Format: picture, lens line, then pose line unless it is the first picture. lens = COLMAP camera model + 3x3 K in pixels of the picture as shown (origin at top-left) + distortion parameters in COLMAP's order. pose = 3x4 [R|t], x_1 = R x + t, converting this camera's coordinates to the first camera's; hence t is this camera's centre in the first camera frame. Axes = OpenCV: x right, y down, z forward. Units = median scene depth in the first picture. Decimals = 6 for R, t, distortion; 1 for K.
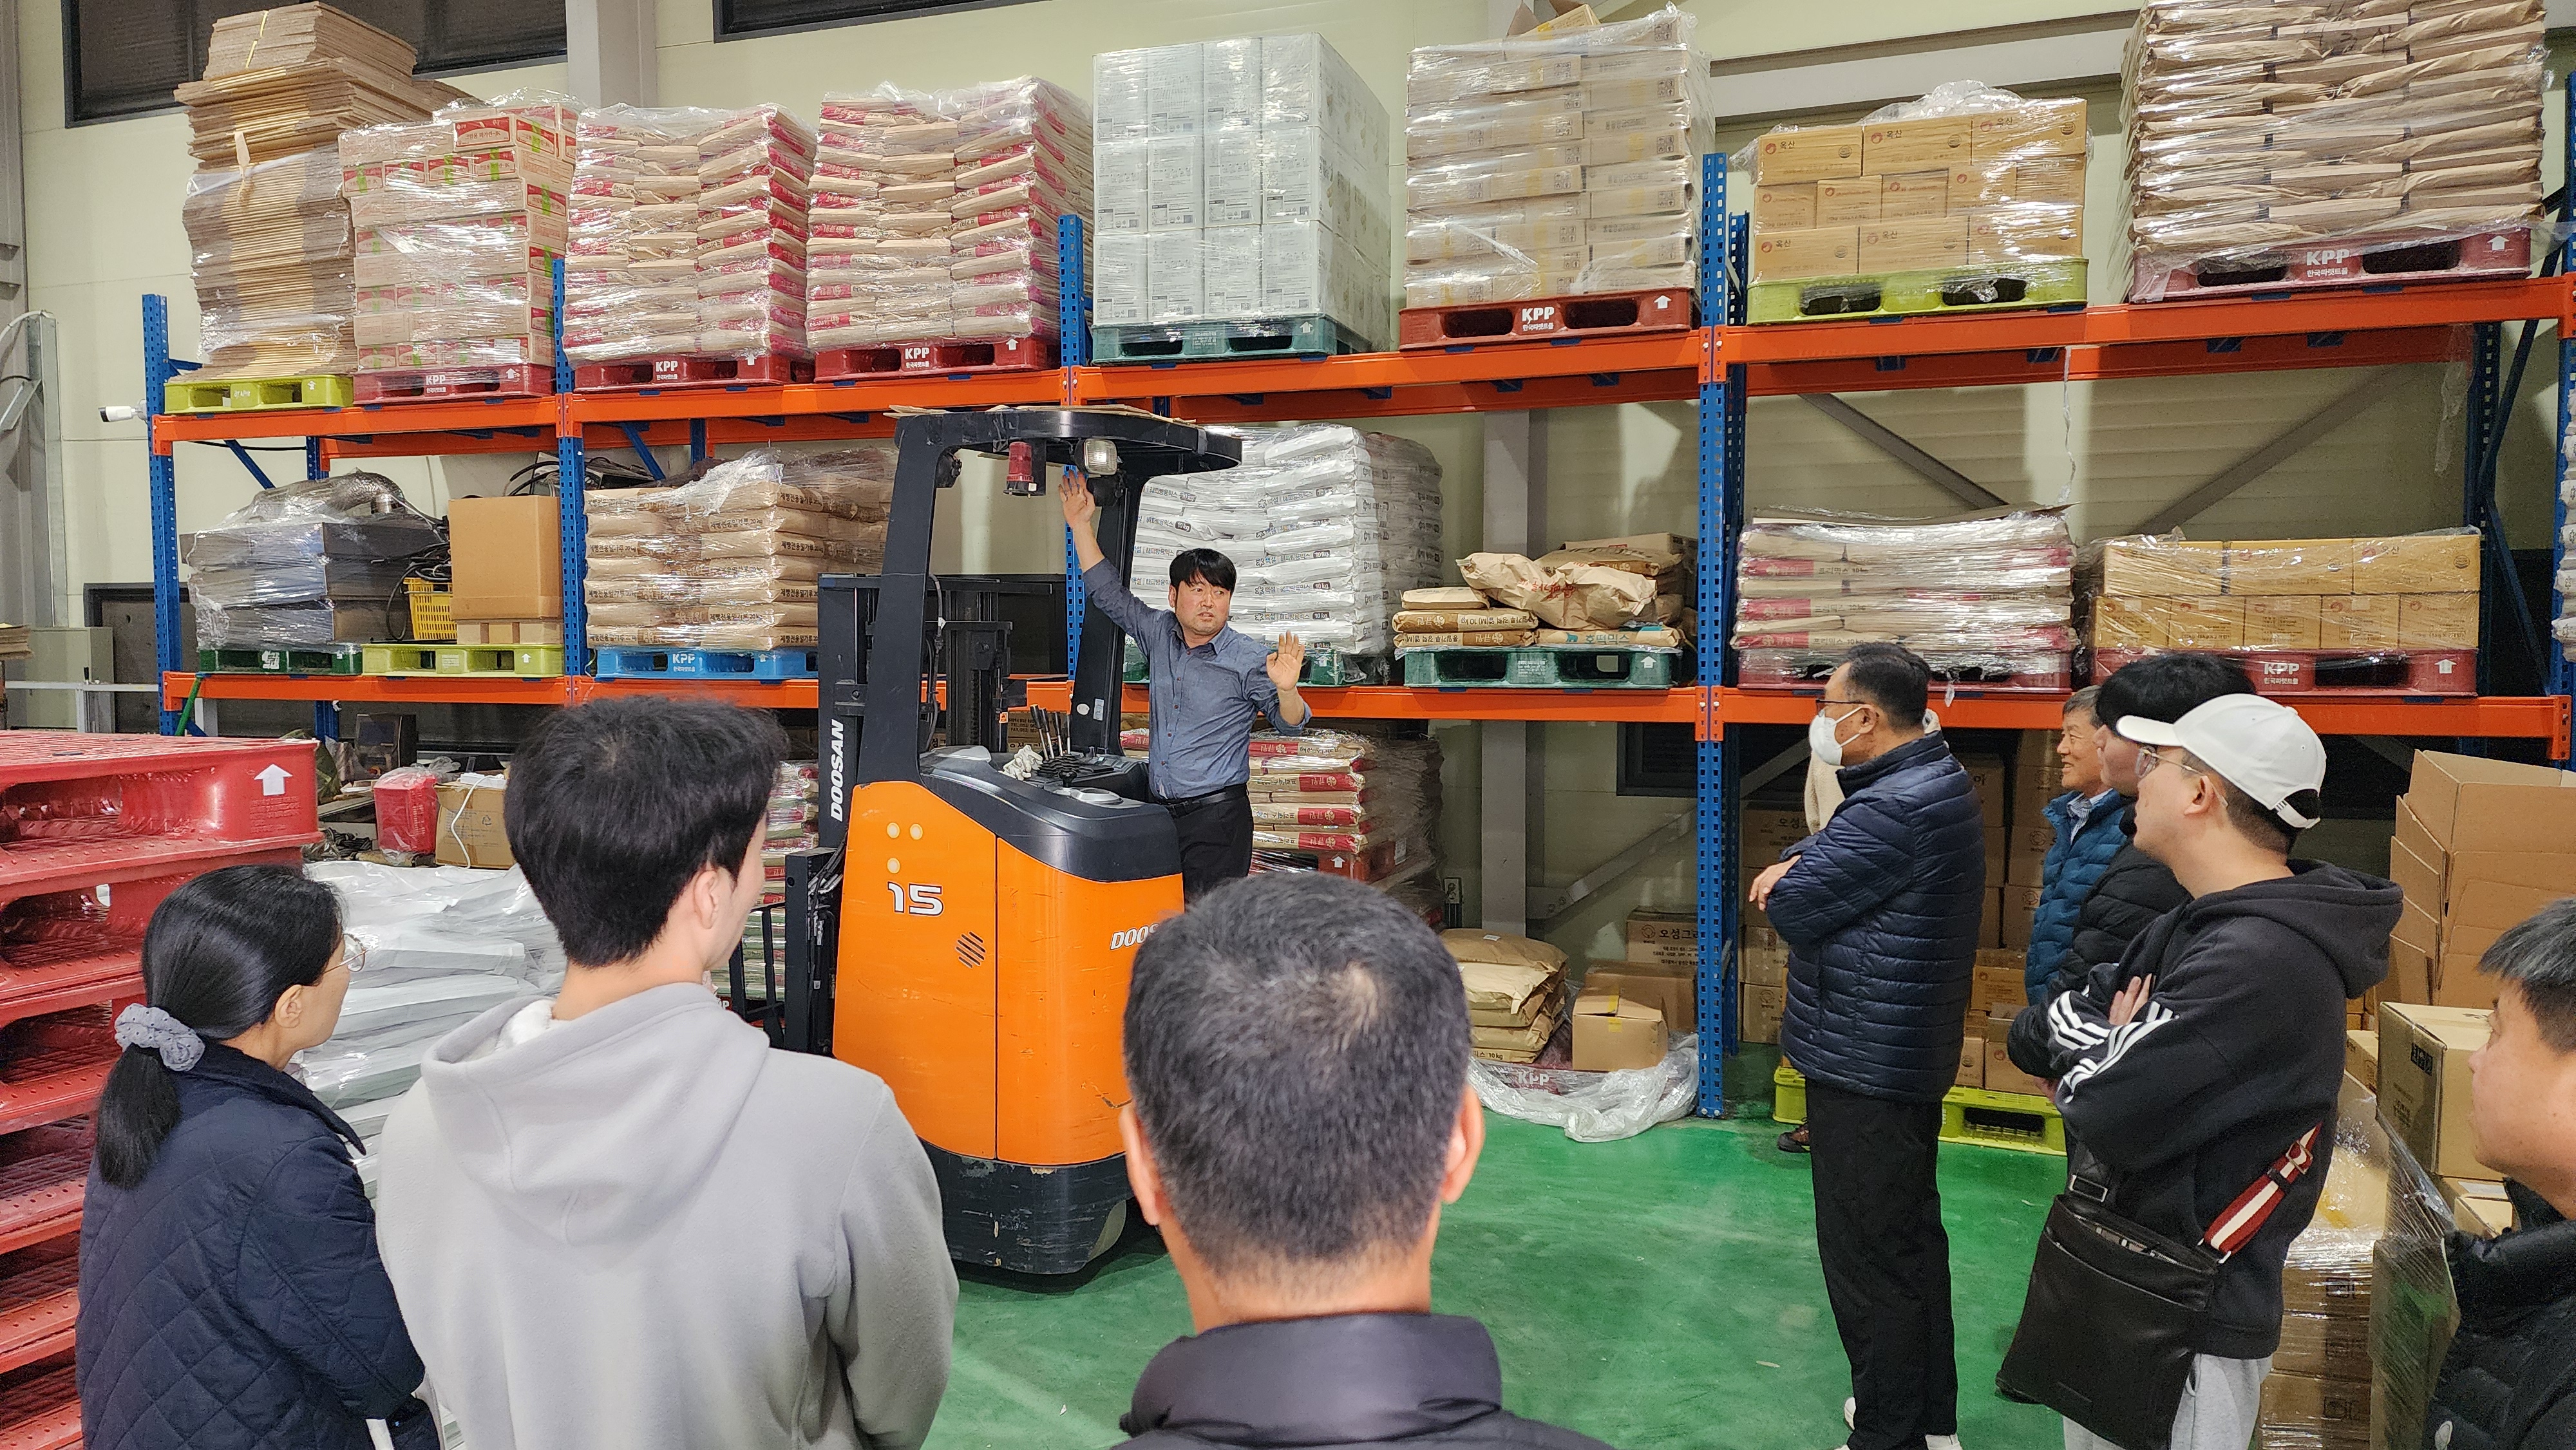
lens RADIAL K [[1660.9, 0, 1349.1], [0, 1660.9, 737.5], [0, 0, 1]] dist [0.002430, -0.029515]
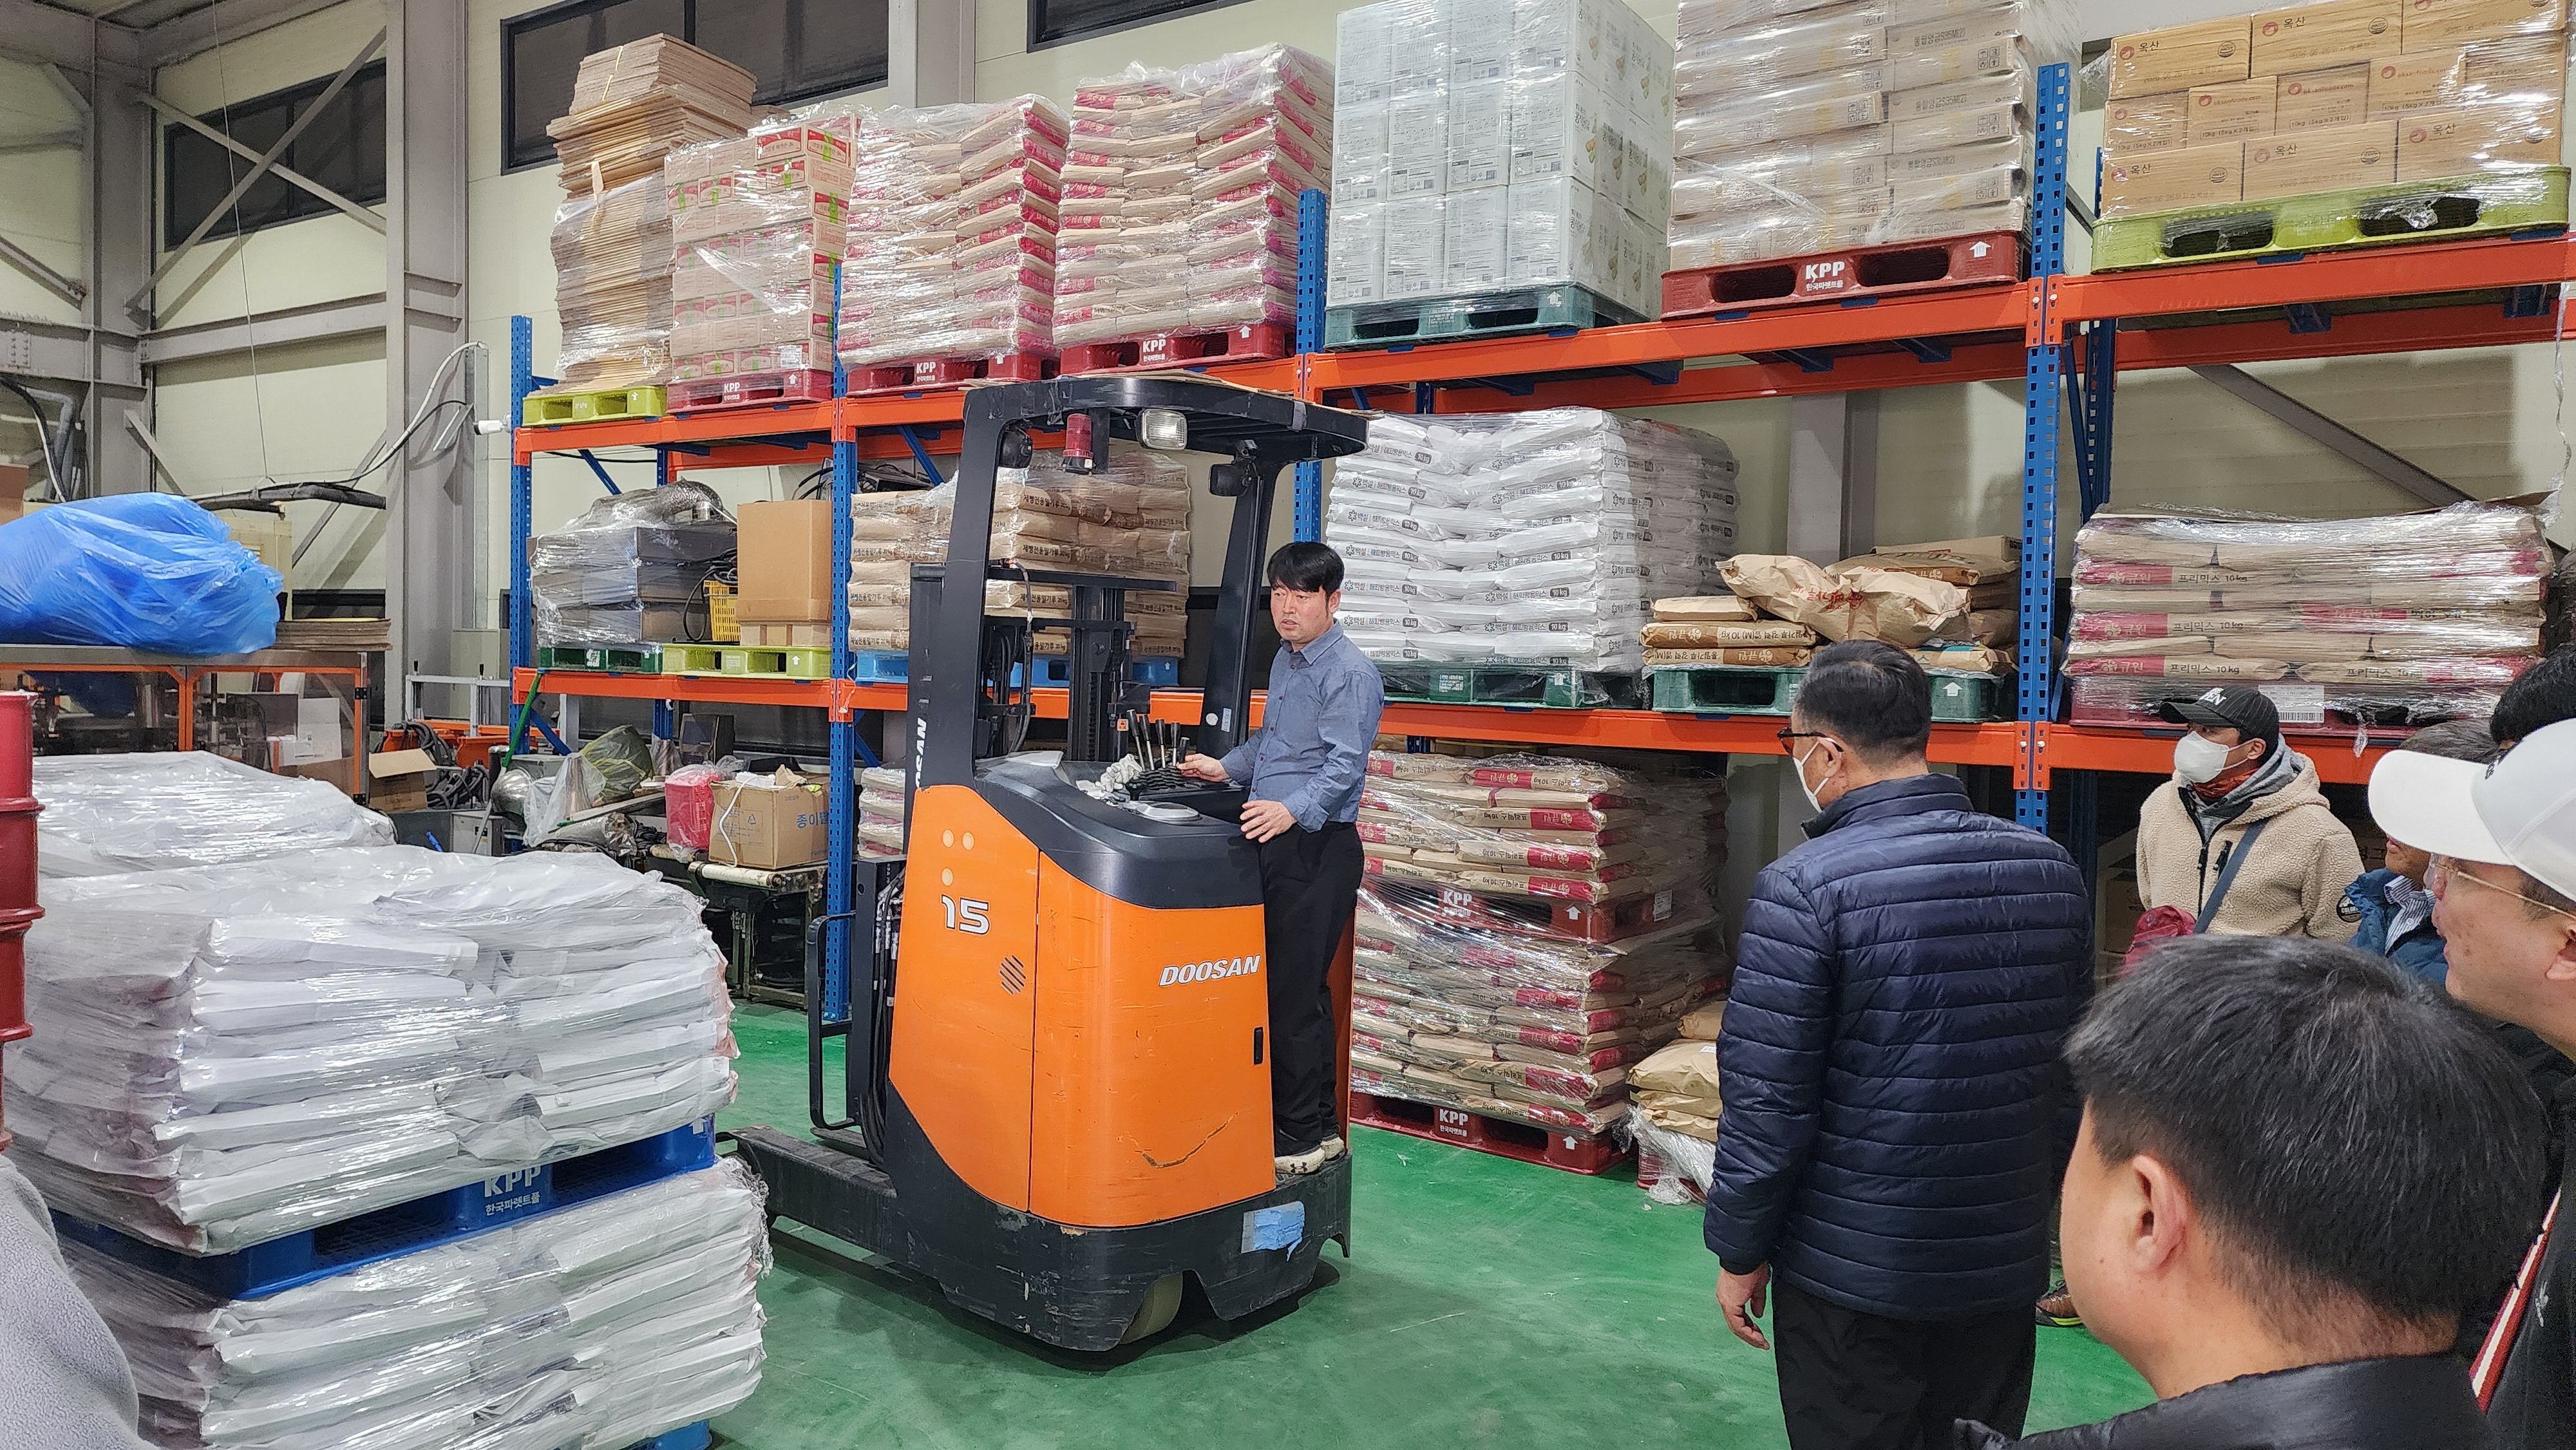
lens RADIAL K [[1756.5, 0, 1288.0], [0, 1756.5, 725.0], [0, 0, 1]] dist [-0.004281, -0.028715]
pose [[0.954120, 0.031418, -0.297771, 0.118973], [-0.040426, 0.998891, -0.024139, 0.005594], [0.296682, 0.035069, 0.954332, 0.080105]]
